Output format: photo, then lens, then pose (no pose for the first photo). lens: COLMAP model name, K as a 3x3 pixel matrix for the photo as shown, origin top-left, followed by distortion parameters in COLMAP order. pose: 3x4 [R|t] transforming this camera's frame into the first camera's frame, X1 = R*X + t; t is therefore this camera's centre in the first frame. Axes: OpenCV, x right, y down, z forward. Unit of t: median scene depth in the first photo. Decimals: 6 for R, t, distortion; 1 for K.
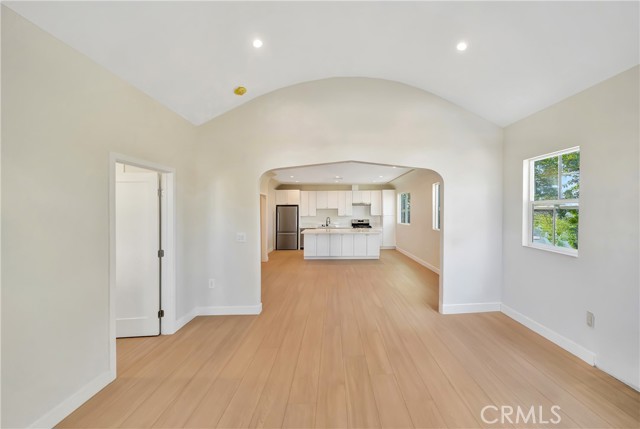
lens RADIAL K [[225.3, 0, 345.2], [0, 225.3, 214.6], [0, 0, 1]] dist [0.006825, -0.001487]
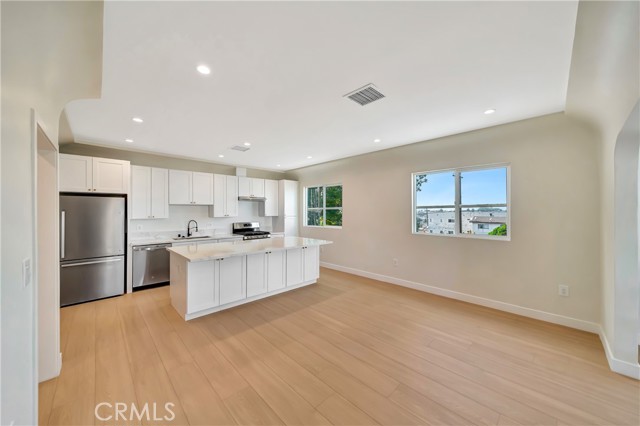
lens RADIAL K [[225.3, 0, 321.8], [0, 225.3, 210.1], [0, 0, 1]] dist [0.006825, -0.001487]
pose [[0.758826, 0.009261, 0.651227, -0.200860], [0.006141, 0.999753, -0.021373, 0.001354], [-0.651264, 0.020218, 0.758582, 0.388838]]
